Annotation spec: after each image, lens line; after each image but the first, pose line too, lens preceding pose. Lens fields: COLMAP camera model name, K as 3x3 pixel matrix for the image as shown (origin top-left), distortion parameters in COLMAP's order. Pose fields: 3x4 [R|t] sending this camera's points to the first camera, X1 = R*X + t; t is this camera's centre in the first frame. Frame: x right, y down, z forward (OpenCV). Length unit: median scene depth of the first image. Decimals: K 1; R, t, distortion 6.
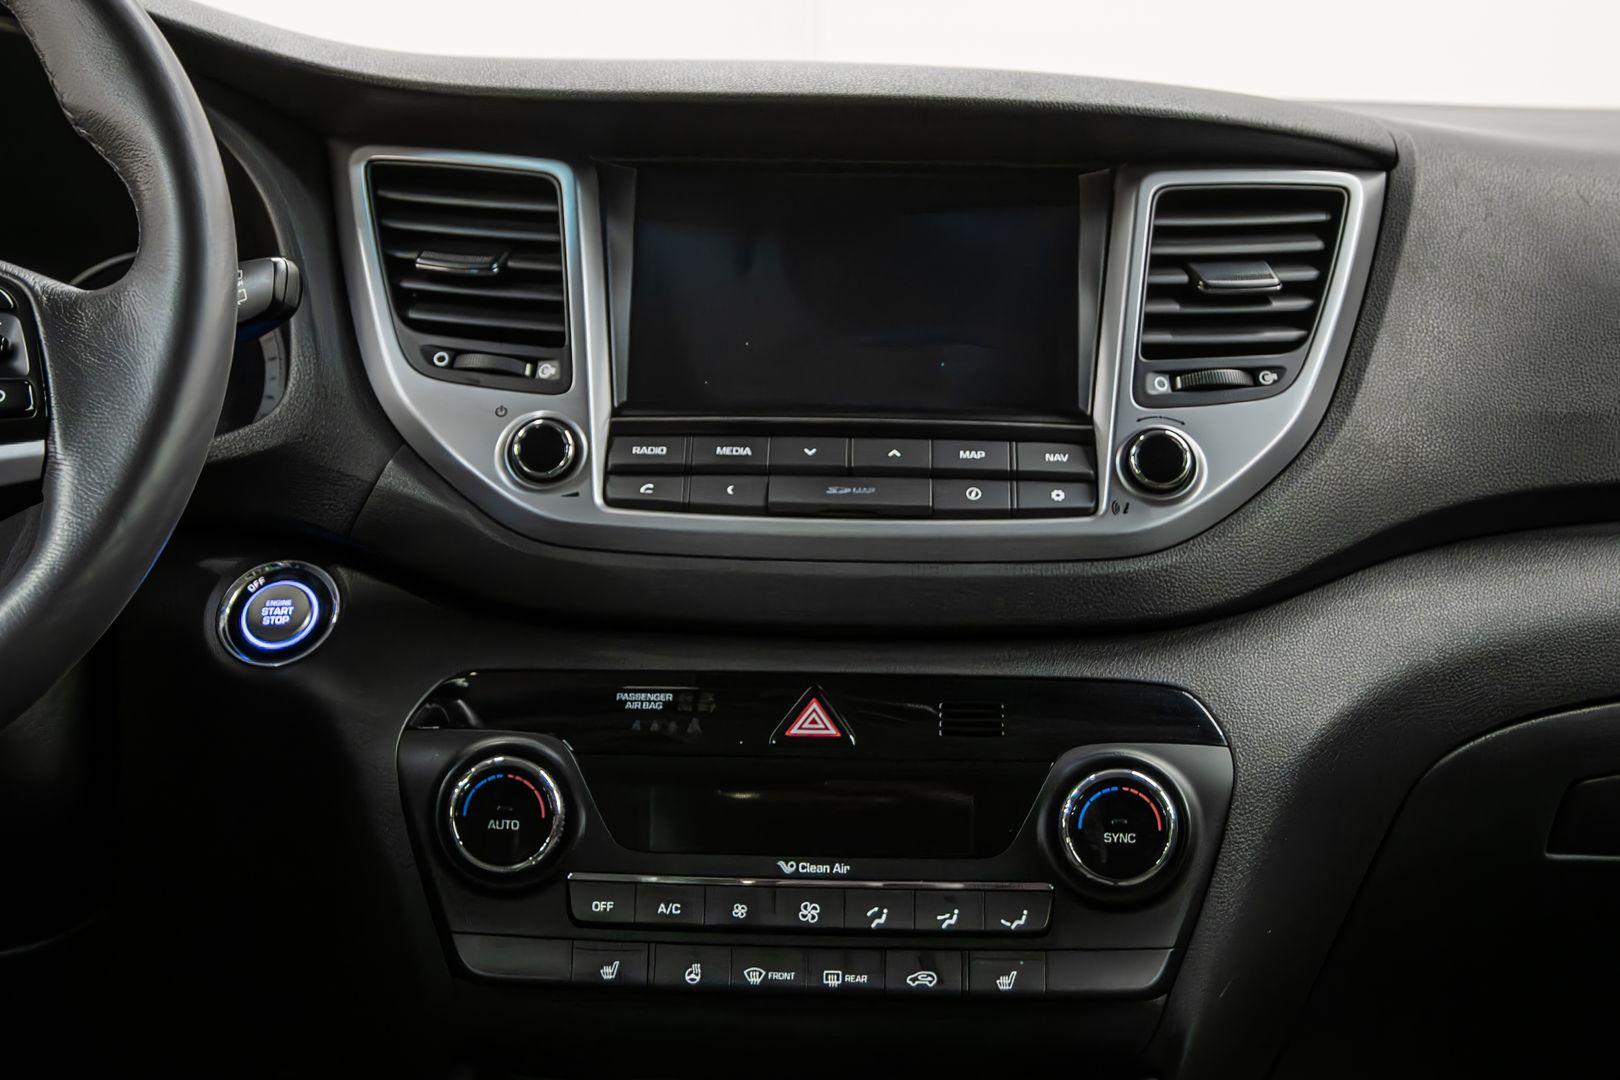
lens RADIAL K [[2548.5, 0, 810.0], [0, 2548.5, 540.0], [0, 0, 1]] dist [0.005345, 0.084594]
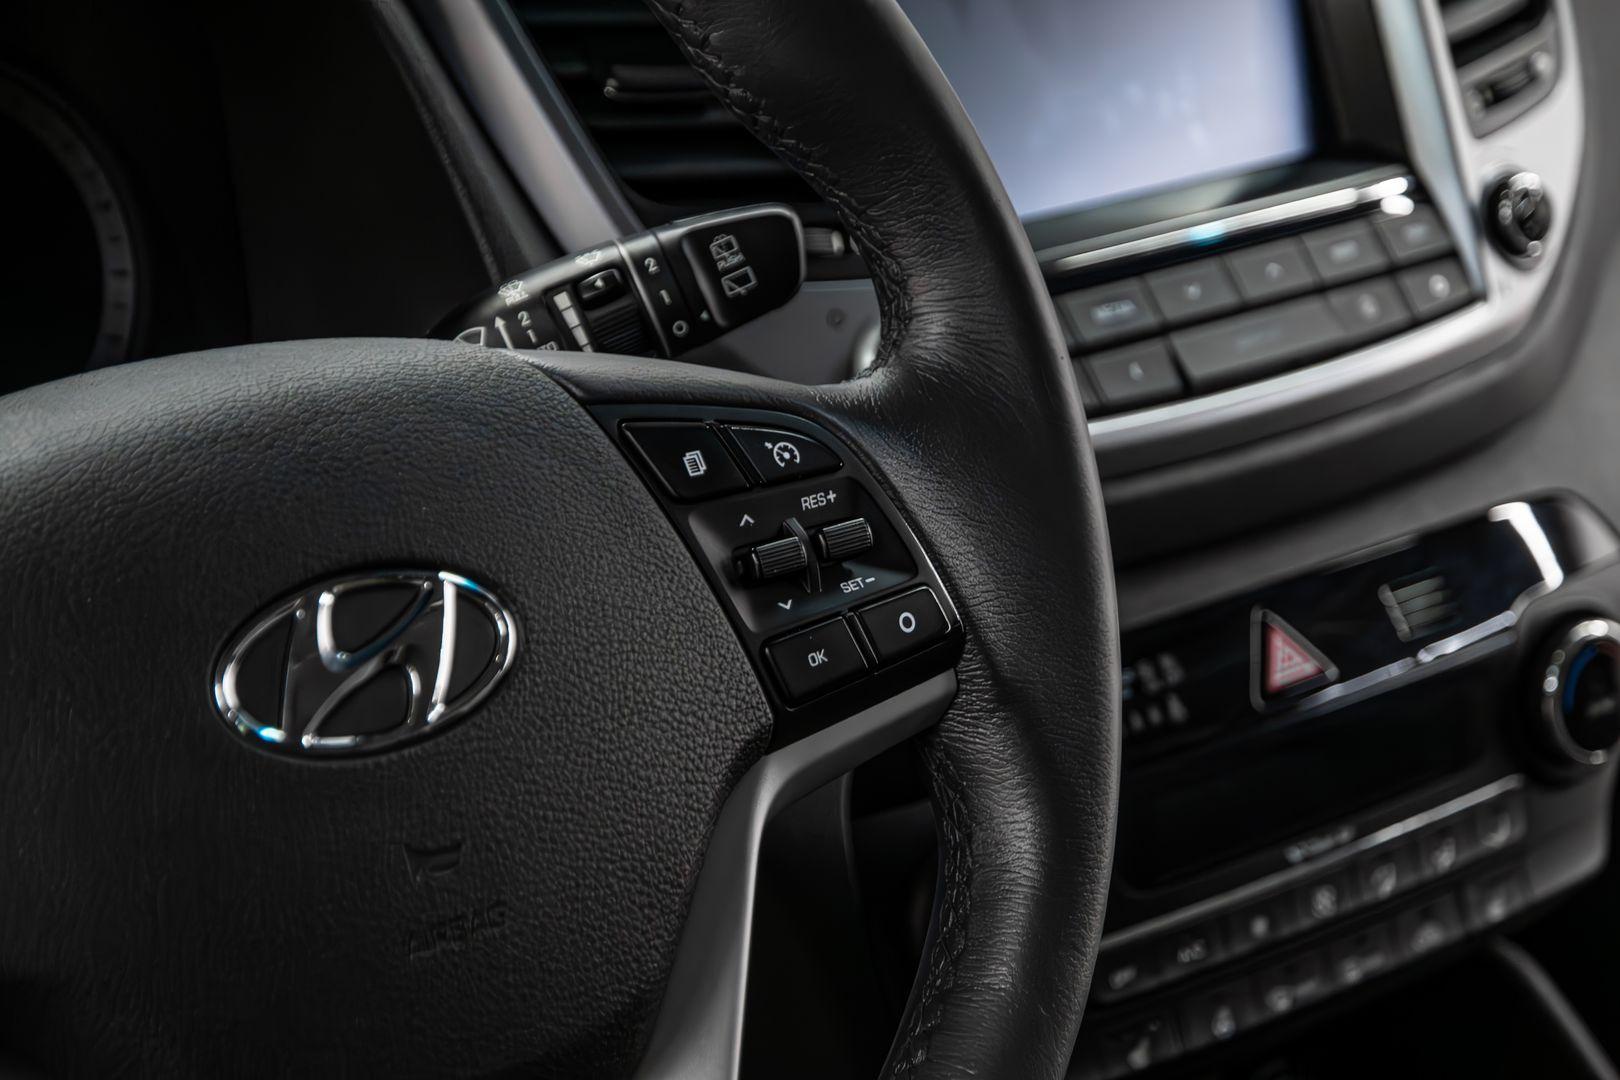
lens RADIAL K [[3519.7, 0, 810.0], [0, 3519.7, 540.0], [0, 0, 1]] dist [0.003024, 3.094826]
pose [[0.756686, -0.242734, 0.607048, -0.738236], [0.054884, 0.948829, 0.310985, -0.297633], [-0.651471, -0.202001, 0.731287, 0.343433]]
